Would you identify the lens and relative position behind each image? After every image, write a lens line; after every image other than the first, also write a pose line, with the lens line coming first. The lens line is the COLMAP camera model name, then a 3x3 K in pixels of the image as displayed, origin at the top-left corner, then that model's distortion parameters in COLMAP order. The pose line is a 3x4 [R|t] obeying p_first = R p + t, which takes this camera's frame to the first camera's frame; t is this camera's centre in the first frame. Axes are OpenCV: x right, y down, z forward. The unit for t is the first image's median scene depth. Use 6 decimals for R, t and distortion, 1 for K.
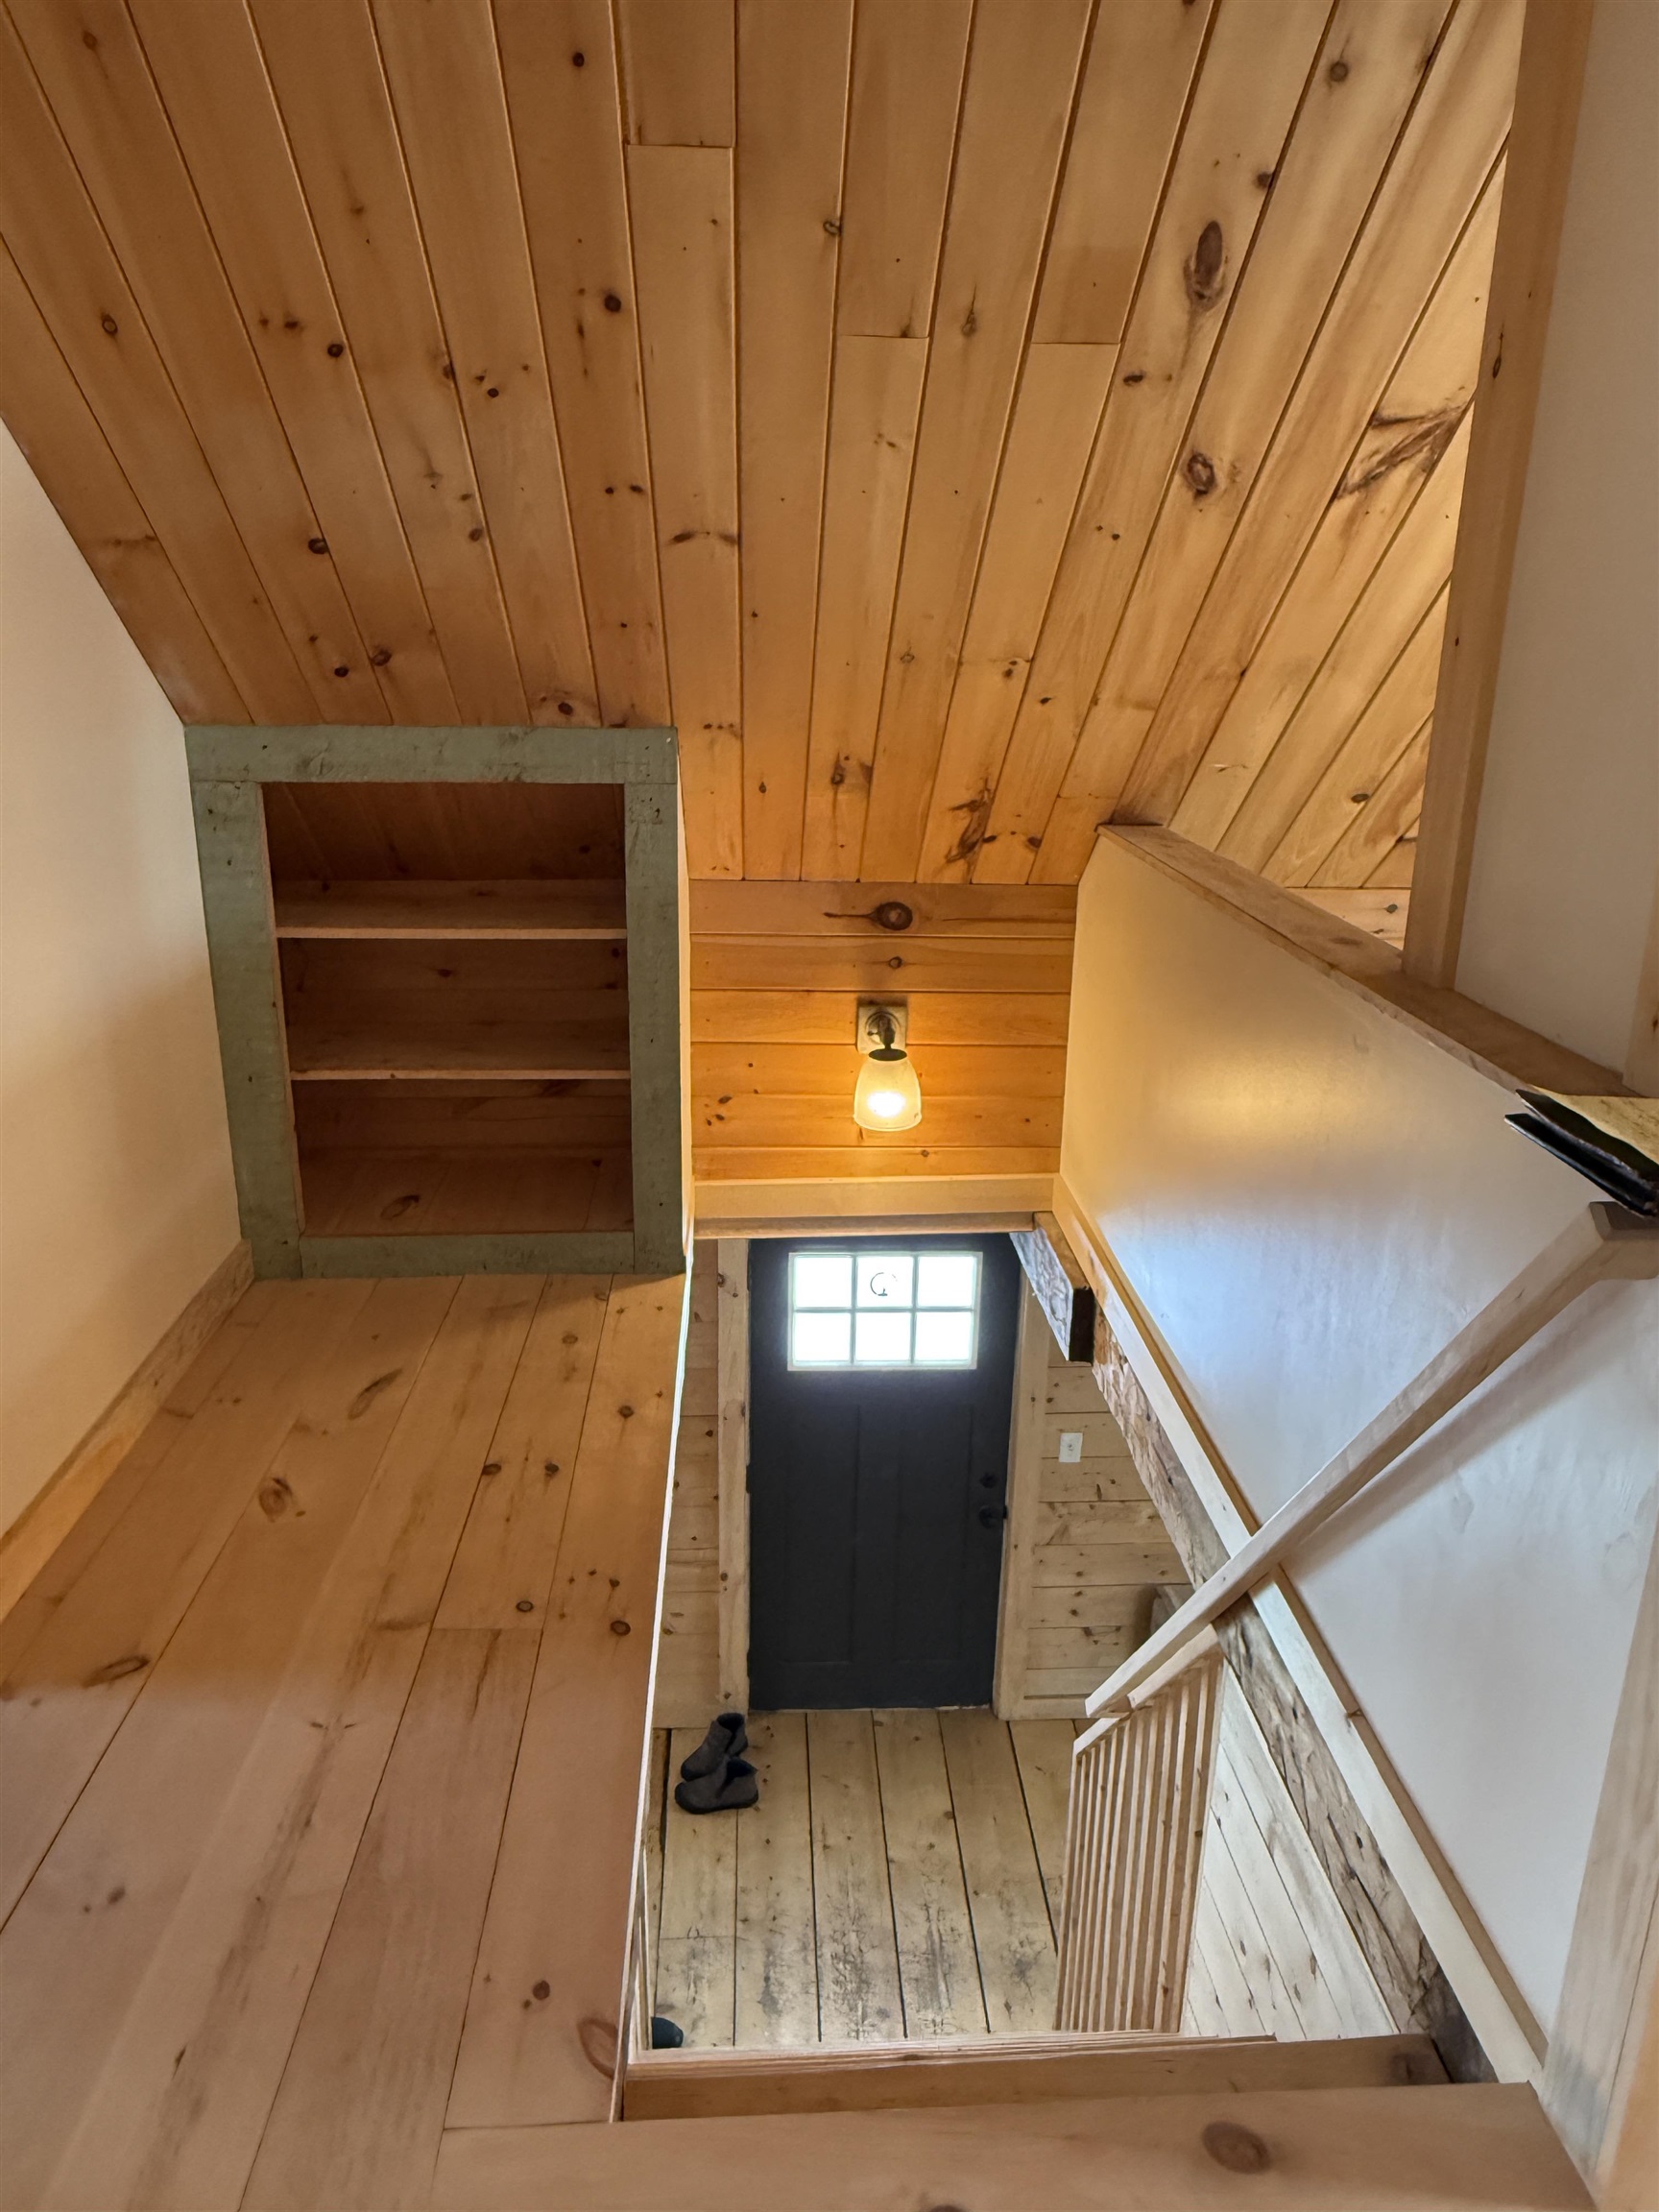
lens RADIAL K [[1474.1, 0, 822.7], [0, 1474.1, 1084.0], [0, 0, 1]] dist [-0.003188, -0.001217]
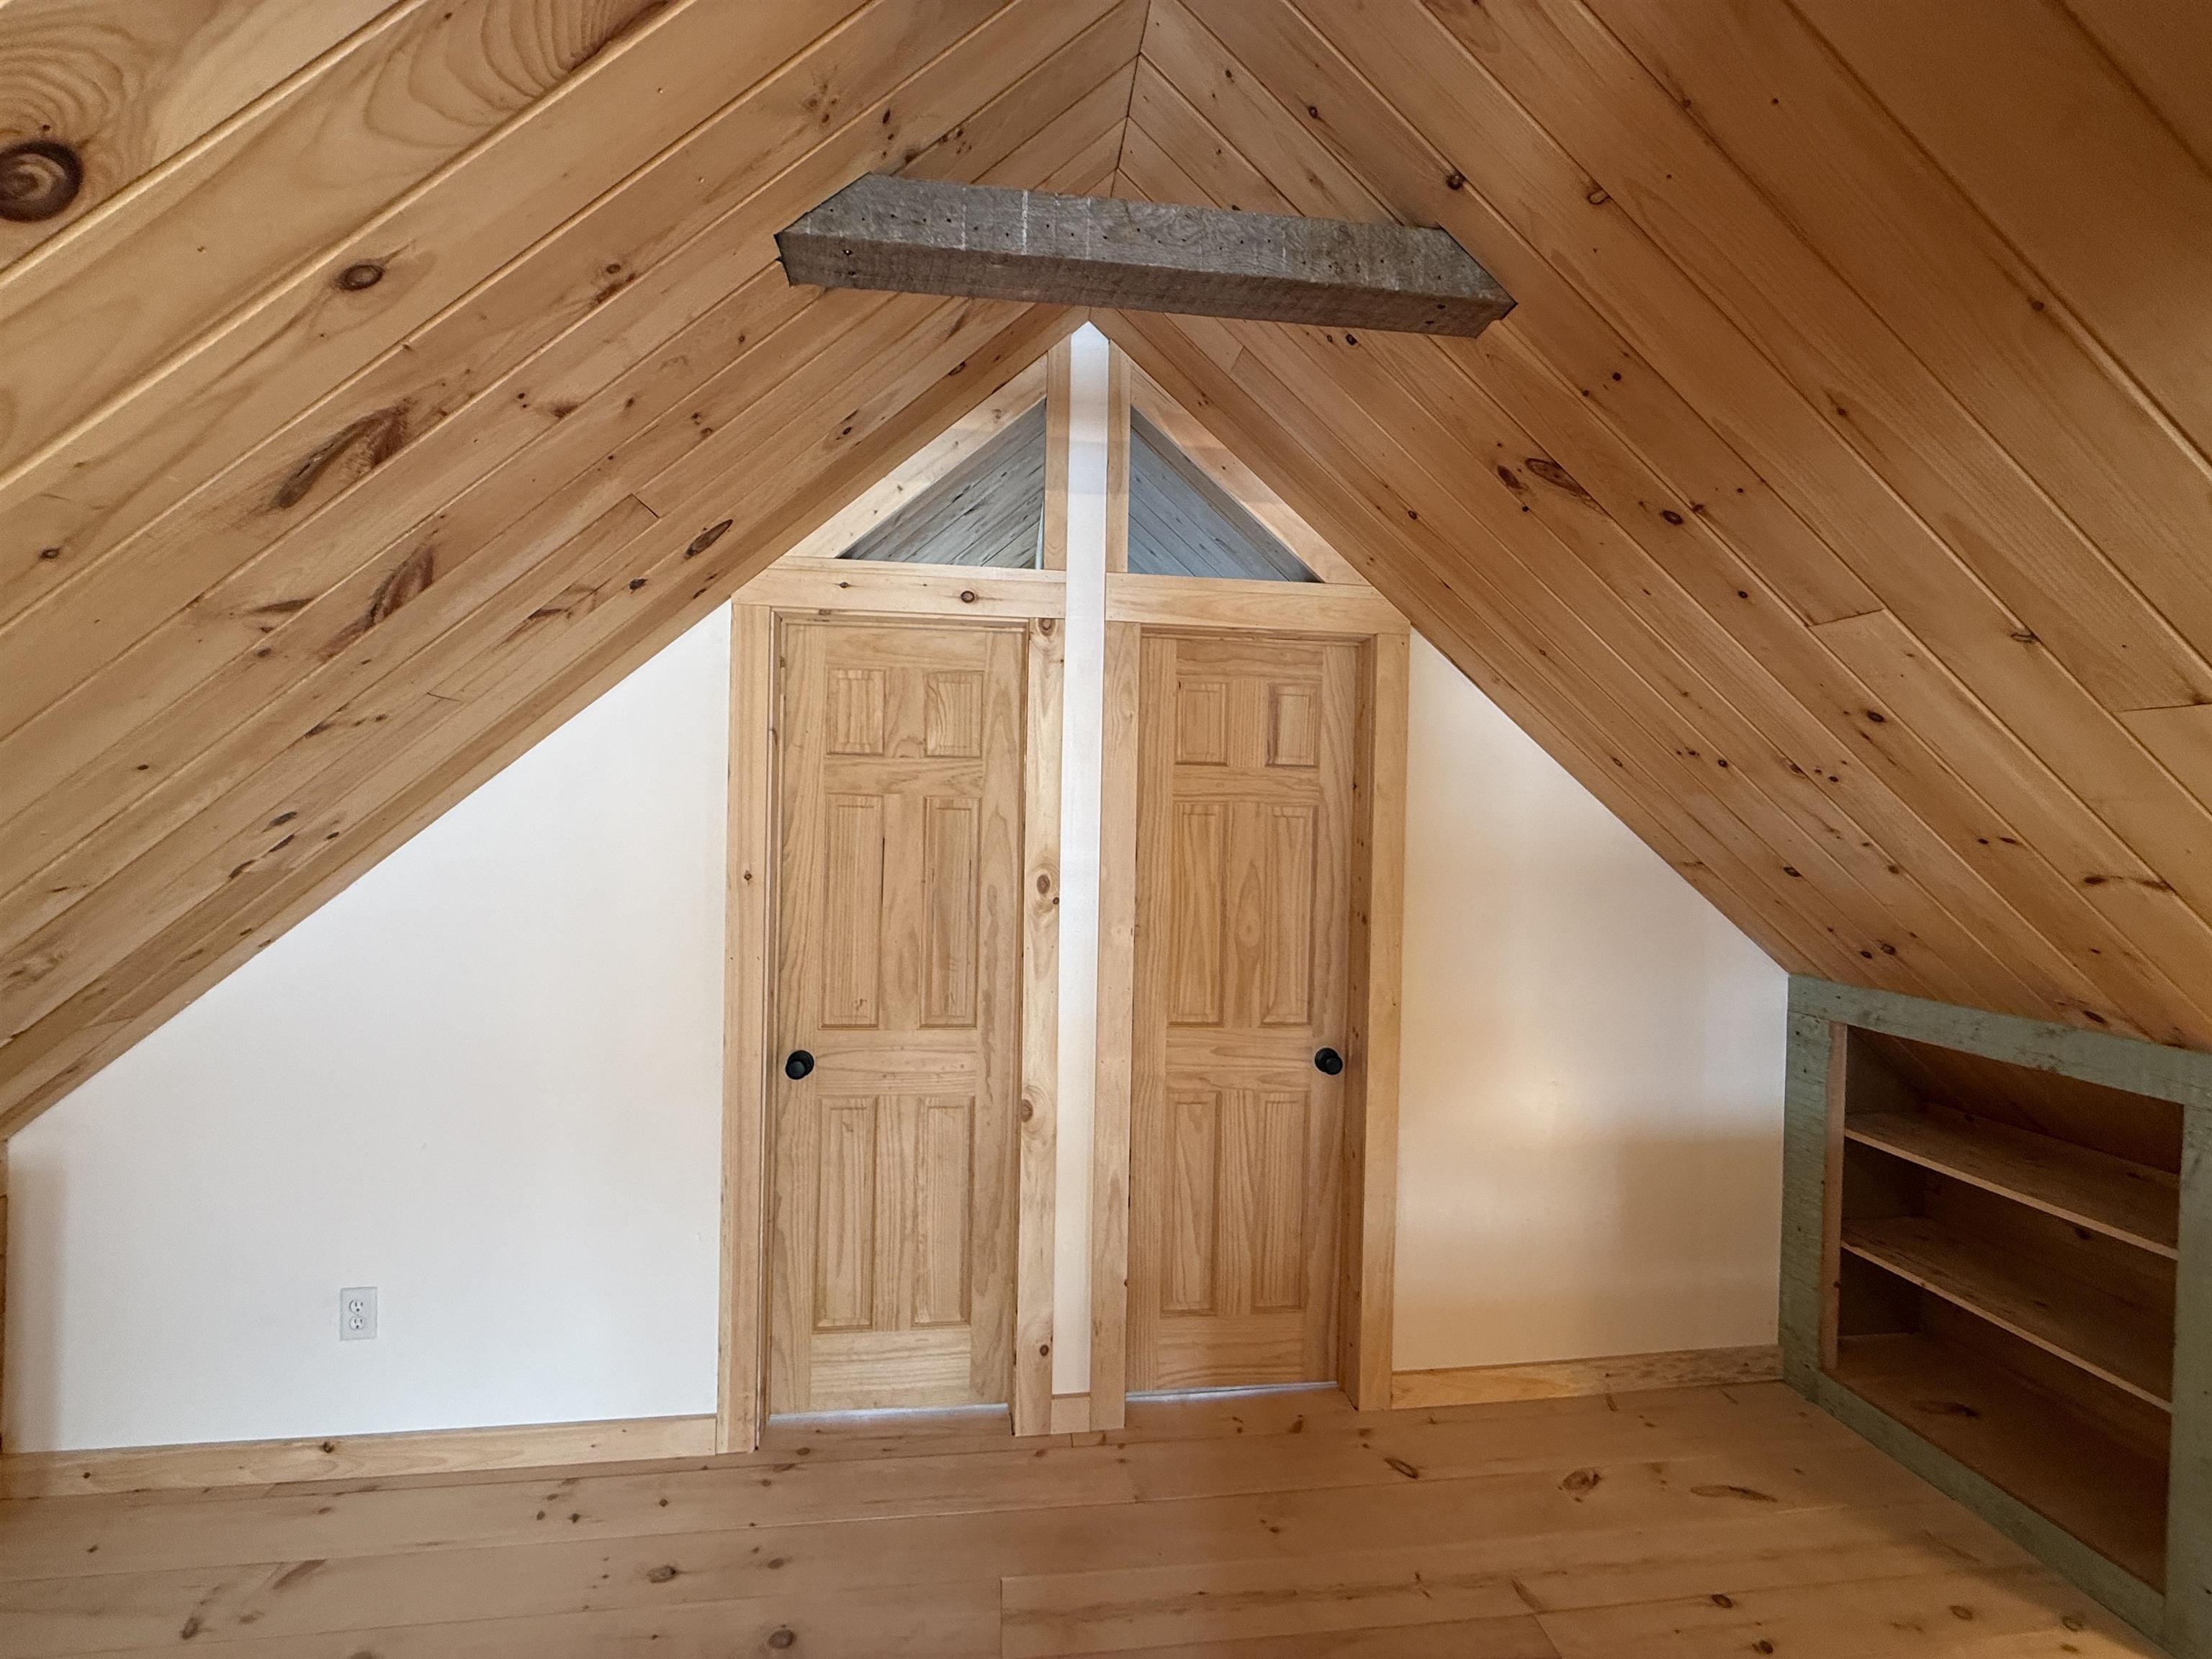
lens RADIAL K [[881.3, 0, 1096.5], [0, 881.3, 824.9], [0, 0, 1]] dist [0.001827, -0.000578]
pose [[0.061239, -0.005559, -0.998108, 0.408822], [-0.306482, 0.951571, -0.024104, -0.148197], [0.949905, 0.307378, 0.056570, 0.235107]]
